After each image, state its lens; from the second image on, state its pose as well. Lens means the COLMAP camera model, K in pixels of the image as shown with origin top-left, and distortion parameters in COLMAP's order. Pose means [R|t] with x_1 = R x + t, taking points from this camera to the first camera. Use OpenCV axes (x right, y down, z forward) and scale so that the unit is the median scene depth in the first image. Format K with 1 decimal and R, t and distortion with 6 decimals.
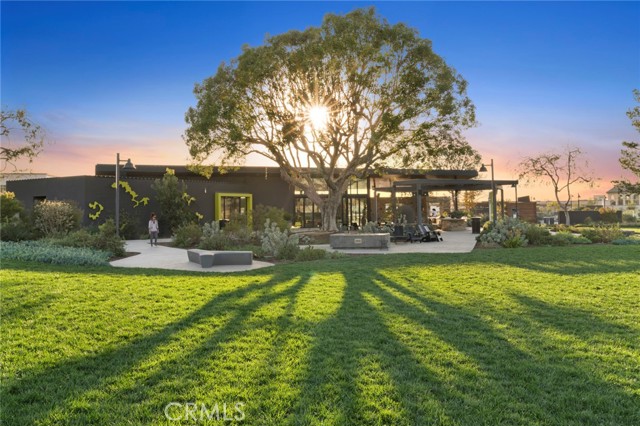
lens RADIAL K [[535.1, 0, 319.9], [0, 535.1, 213.0], [0, 0, 1]] dist [0.002750, 0.000415]
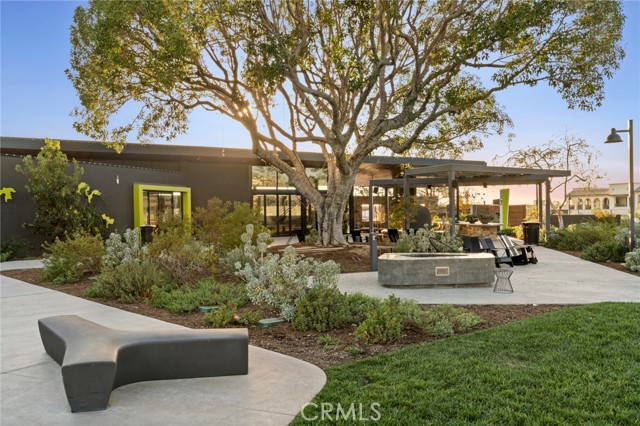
lens RADIAL K [[549.6, 0, 327.3], [0, 549.6, 240.3], [0, 0, 1]] dist [0.028335, 0.004532]
pose [[0.990327, -0.004199, 0.138693, -0.066682], [-0.001350, 0.999203, 0.039893, 0.003605], [-0.138750, -0.039694, 0.989532, 0.359525]]
